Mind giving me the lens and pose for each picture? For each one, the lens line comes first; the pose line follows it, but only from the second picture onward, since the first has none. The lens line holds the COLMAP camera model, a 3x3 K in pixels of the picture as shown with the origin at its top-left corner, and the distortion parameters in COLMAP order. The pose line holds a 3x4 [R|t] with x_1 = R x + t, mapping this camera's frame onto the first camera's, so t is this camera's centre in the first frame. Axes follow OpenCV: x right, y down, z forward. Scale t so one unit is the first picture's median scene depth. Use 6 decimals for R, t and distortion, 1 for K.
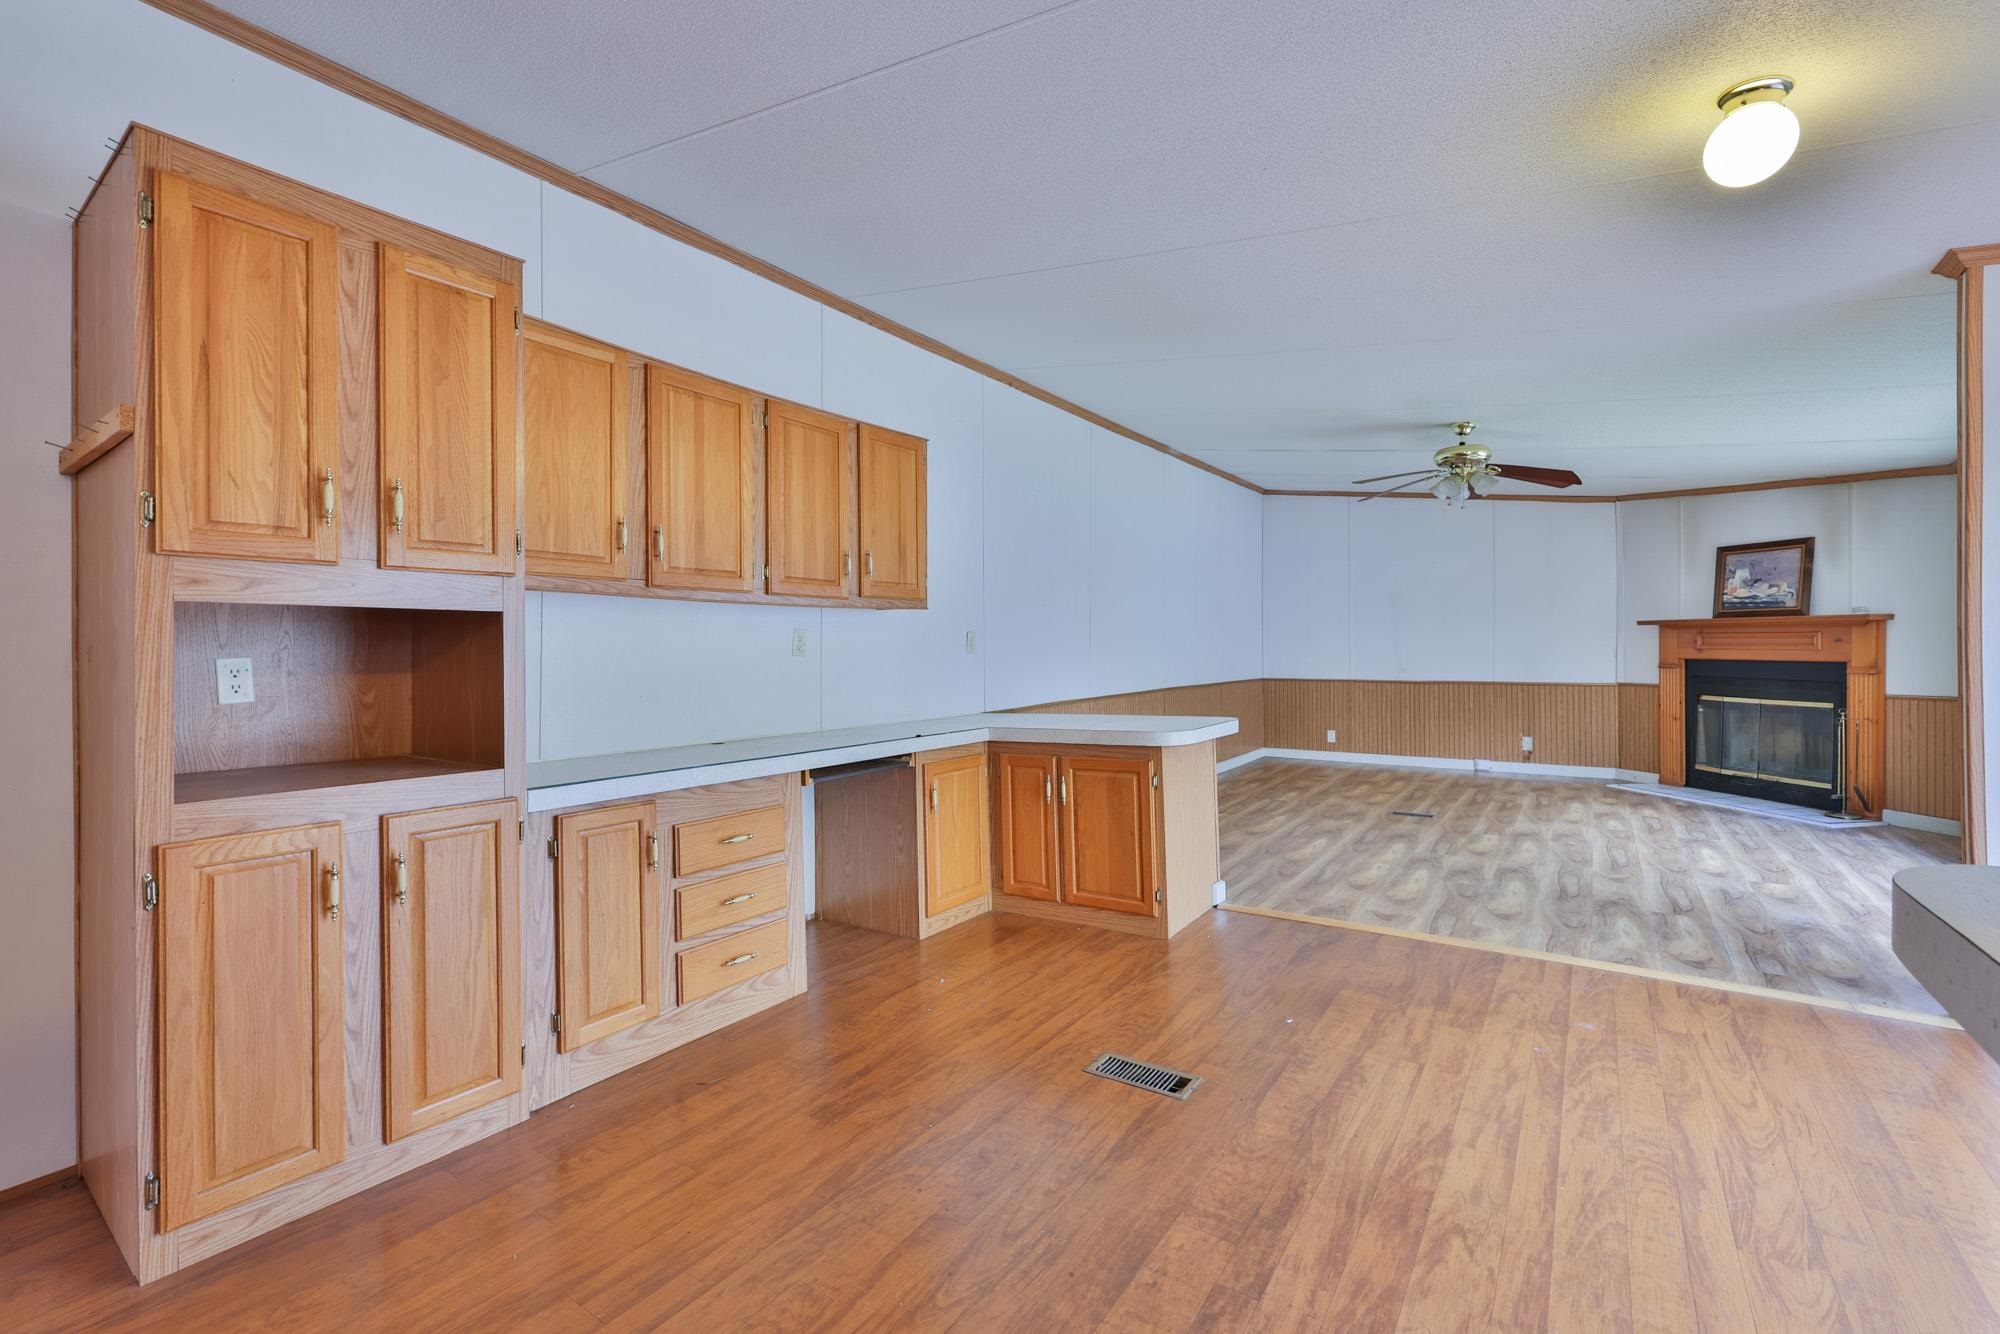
lens RADIAL K [[855.7, 0, 989.2], [0, 855.7, 643.7], [0, 0, 1]] dist [0.000681, 0.000162]
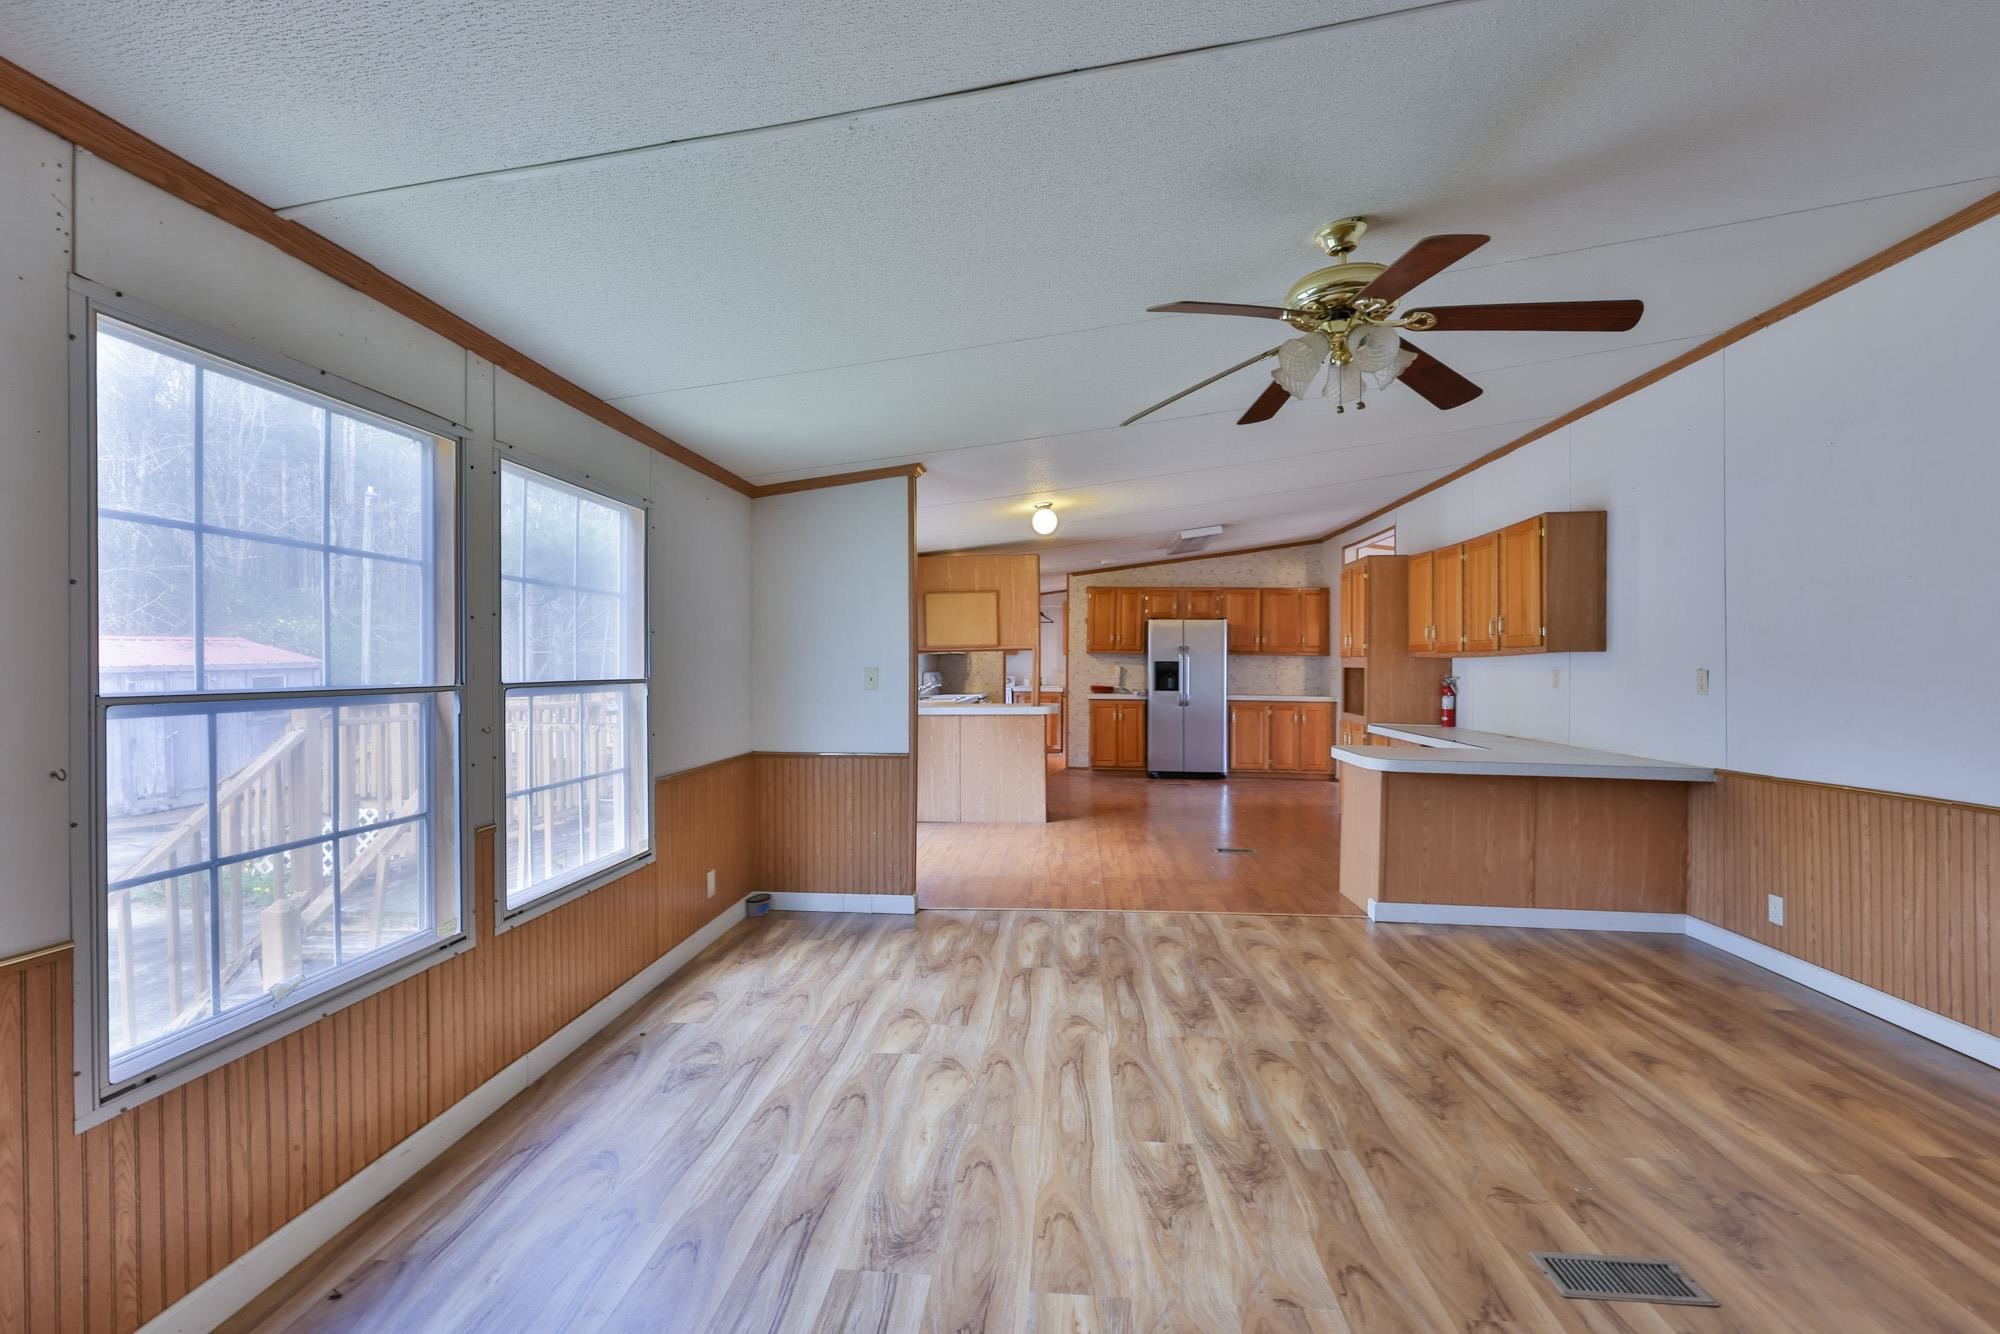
lens RADIAL K [[729.5, 0, 968.4], [0, 729.5, 672.7], [0, 0, 1]] dist [0.008791, 0.000073]
pose [[-0.892960, 0.013036, -0.449948, 0.766758], [0.013550, 0.999906, 0.002078, -0.018338], [0.449933, -0.004242, -0.893052, 1.063901]]
